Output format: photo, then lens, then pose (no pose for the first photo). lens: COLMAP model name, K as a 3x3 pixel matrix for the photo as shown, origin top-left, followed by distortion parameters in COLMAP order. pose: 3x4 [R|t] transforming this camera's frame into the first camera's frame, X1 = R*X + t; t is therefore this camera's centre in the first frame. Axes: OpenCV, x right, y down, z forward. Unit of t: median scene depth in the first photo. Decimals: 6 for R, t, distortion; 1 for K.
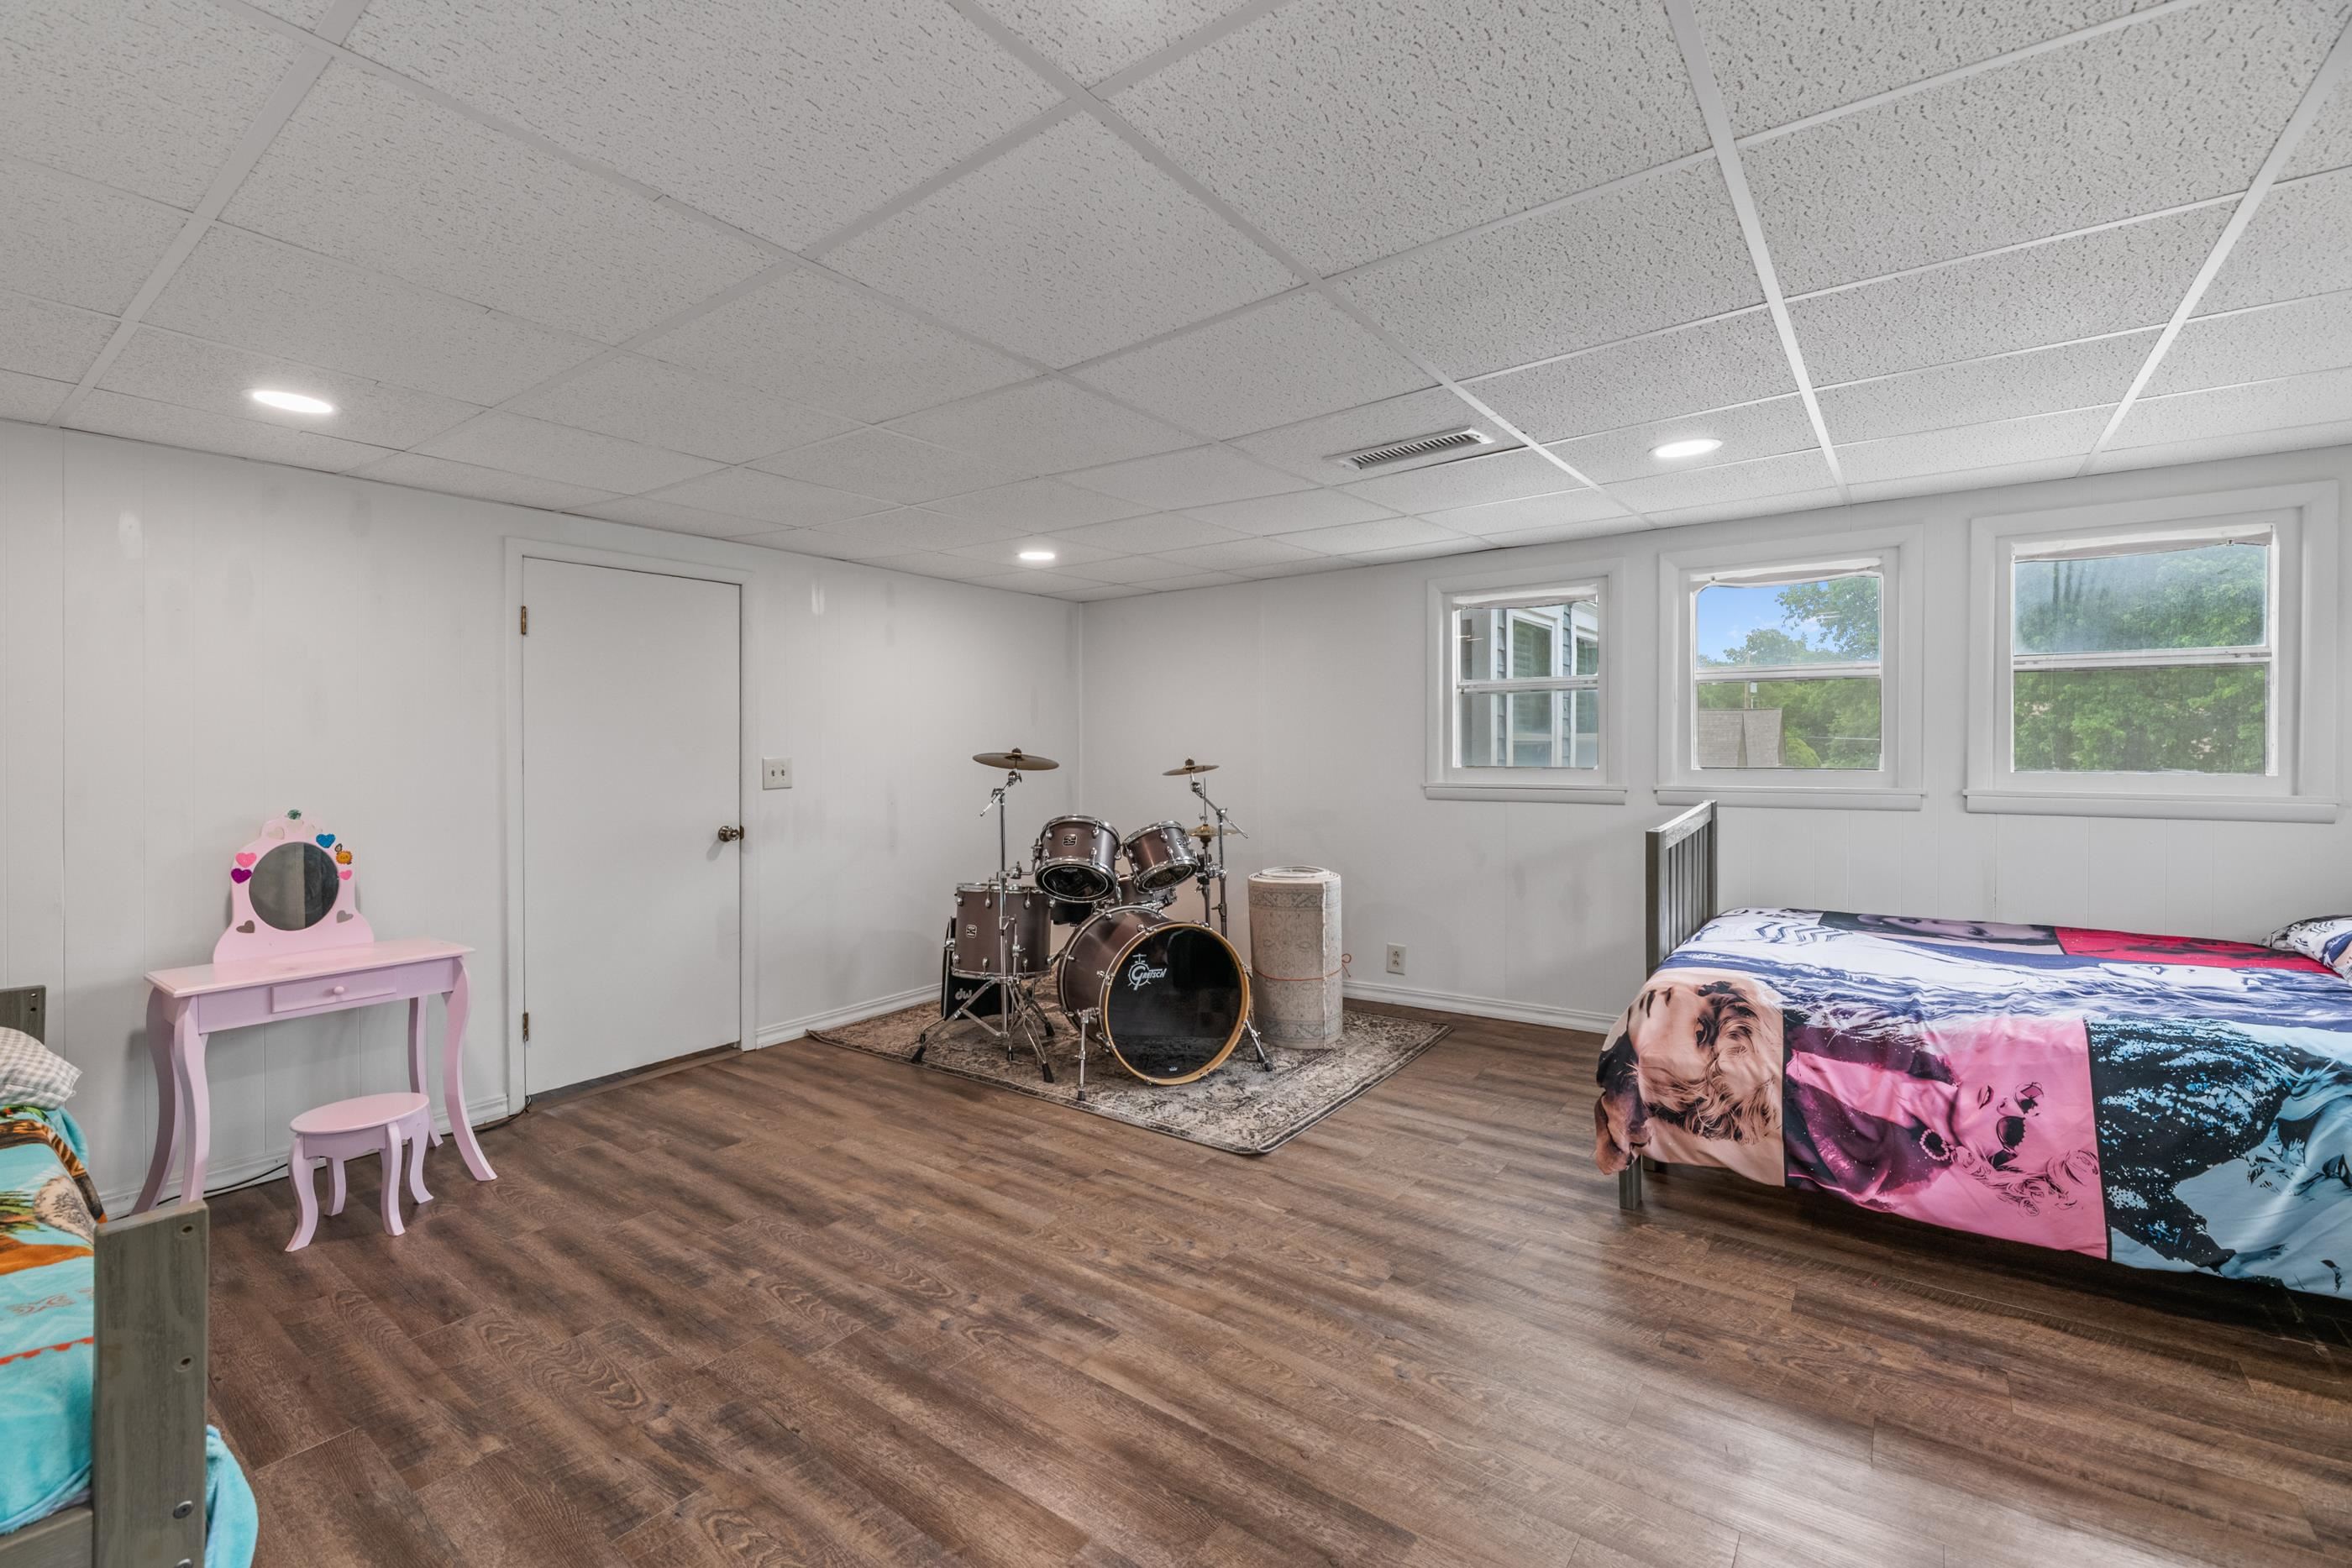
lens RADIAL K [[1010.0, 0, 1155.3], [0, 1010.0, 748.8], [0, 0, 1]] dist [-0.002596, -0.000799]
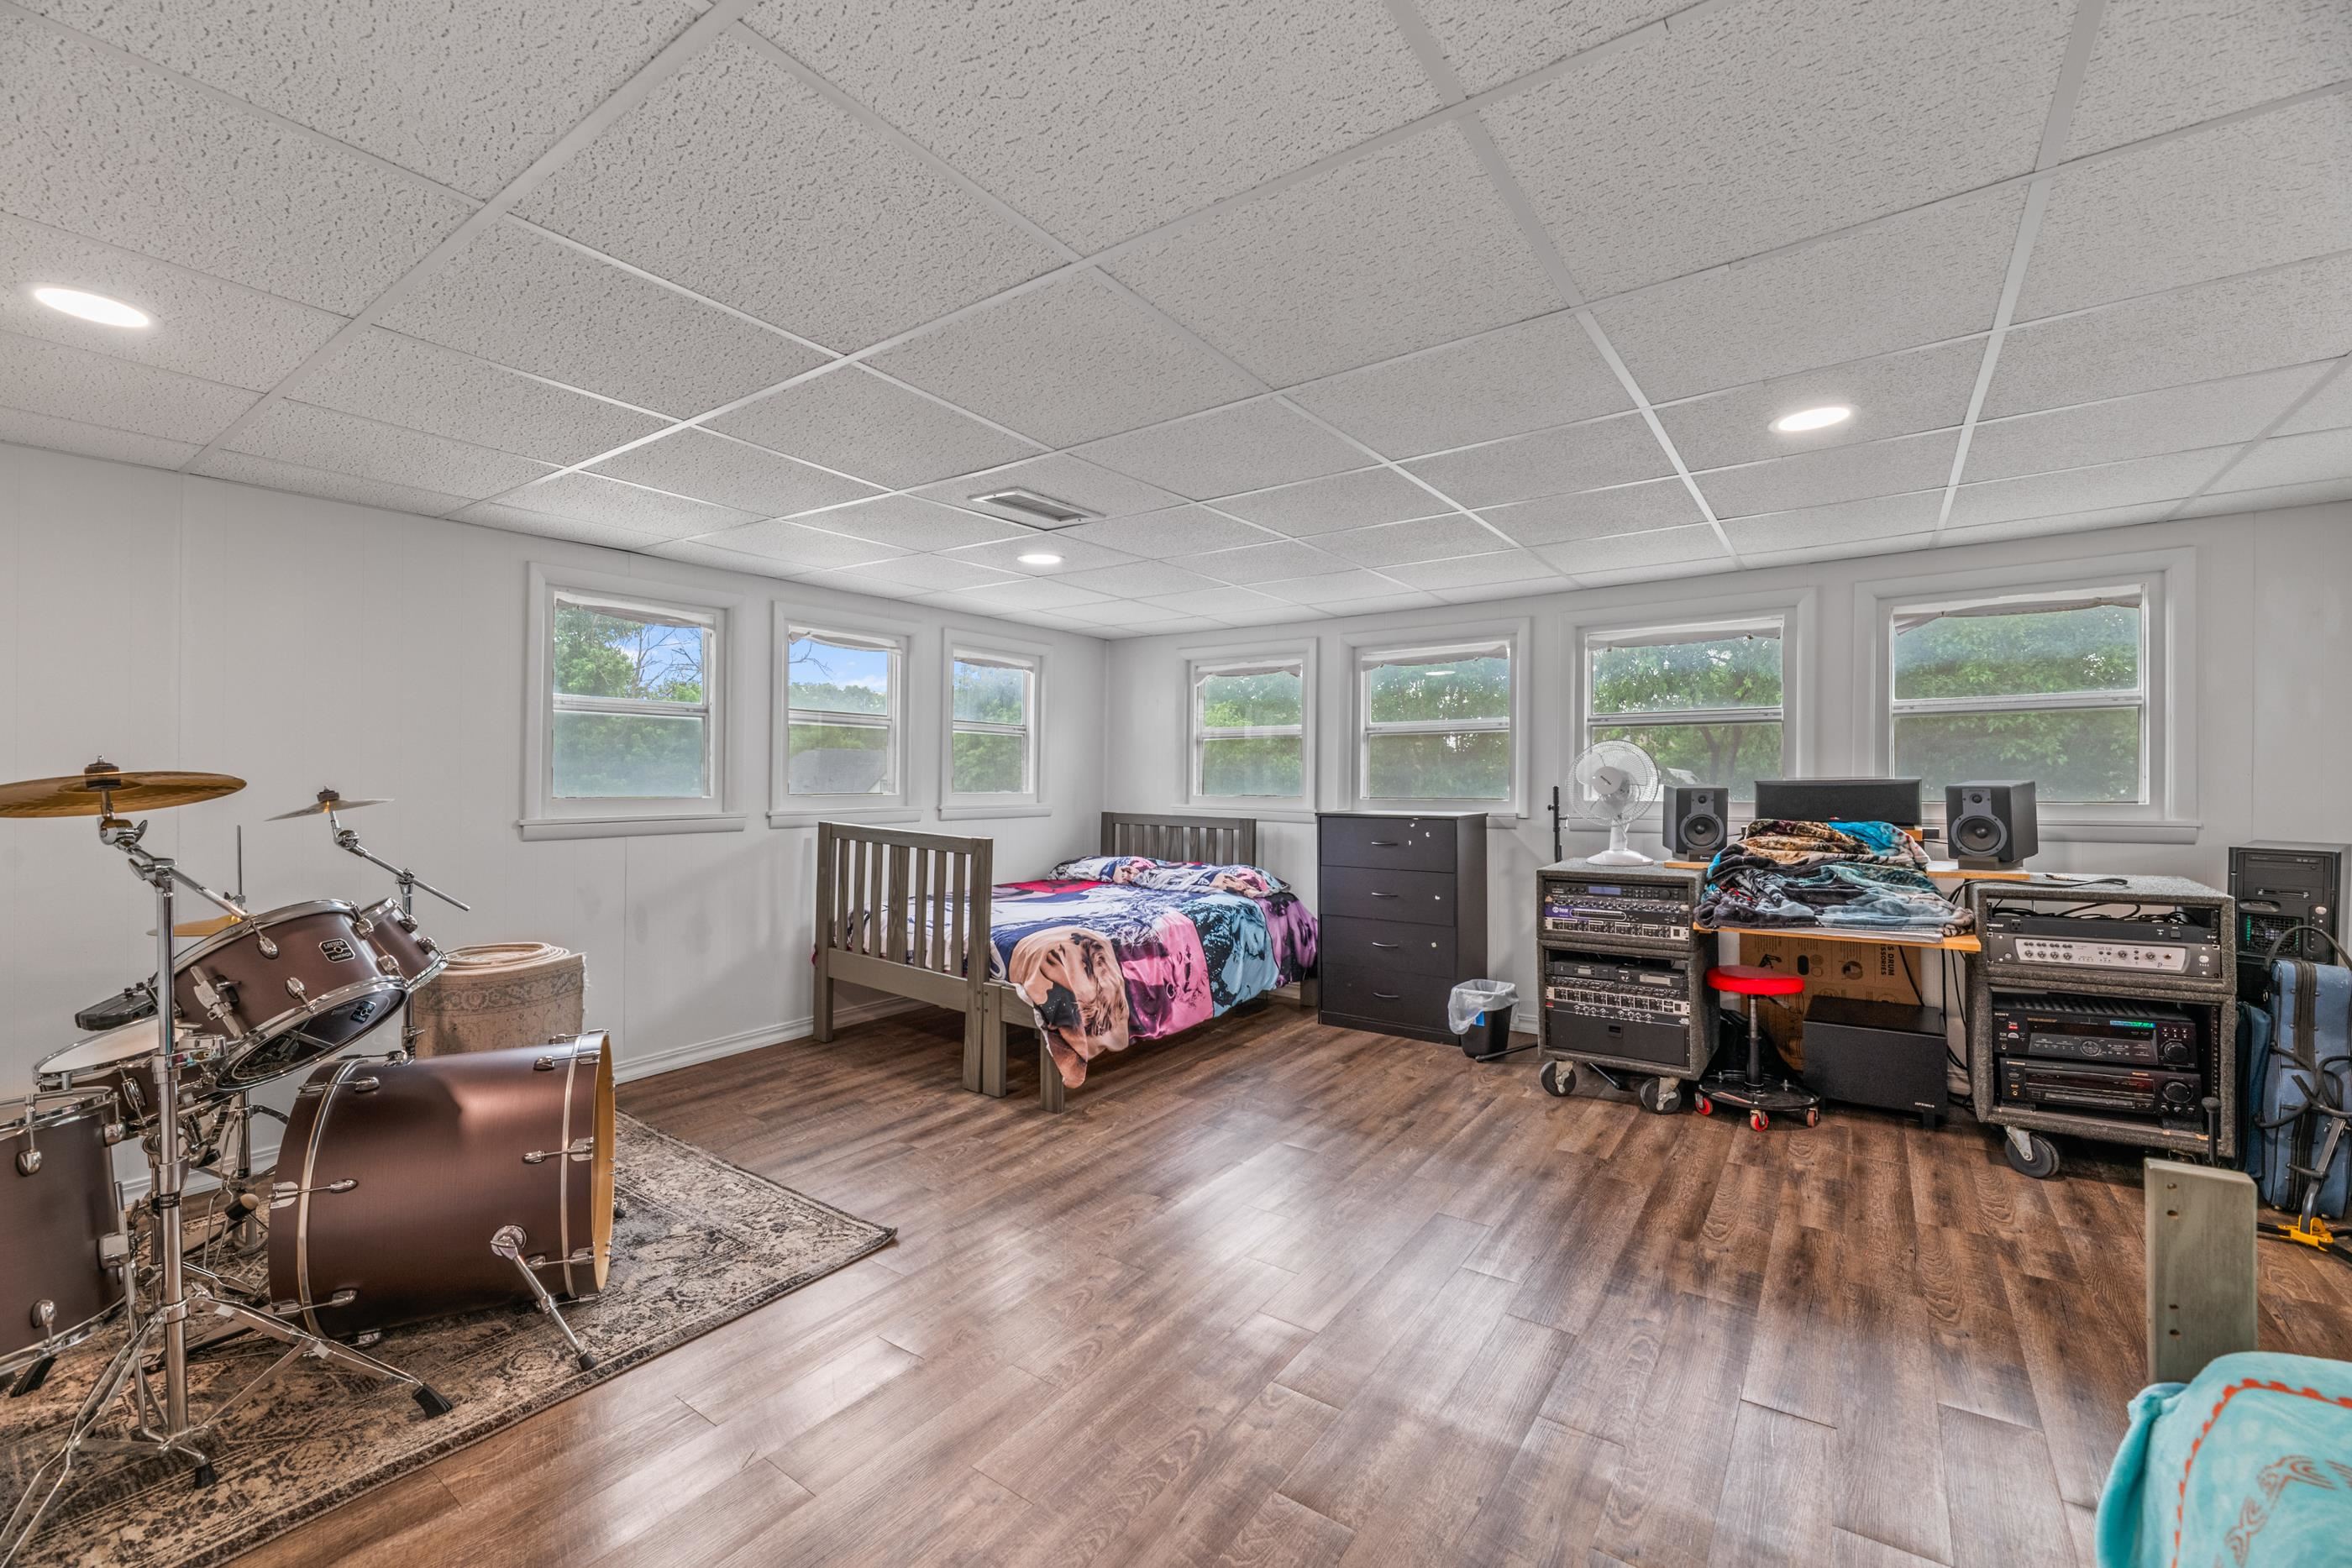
lens RADIAL K [[954.8, 0, 1176.1], [0, 954.8, 783.1], [0, 0, 1]] dist [-0.000993, -0.000616]
pose [[-0.022845, 0.005362, 0.999725, -0.883502], [0.005635, 0.999970, -0.005235, 0.022149], [-0.999723, 0.005513, -0.022874, 0.938303]]
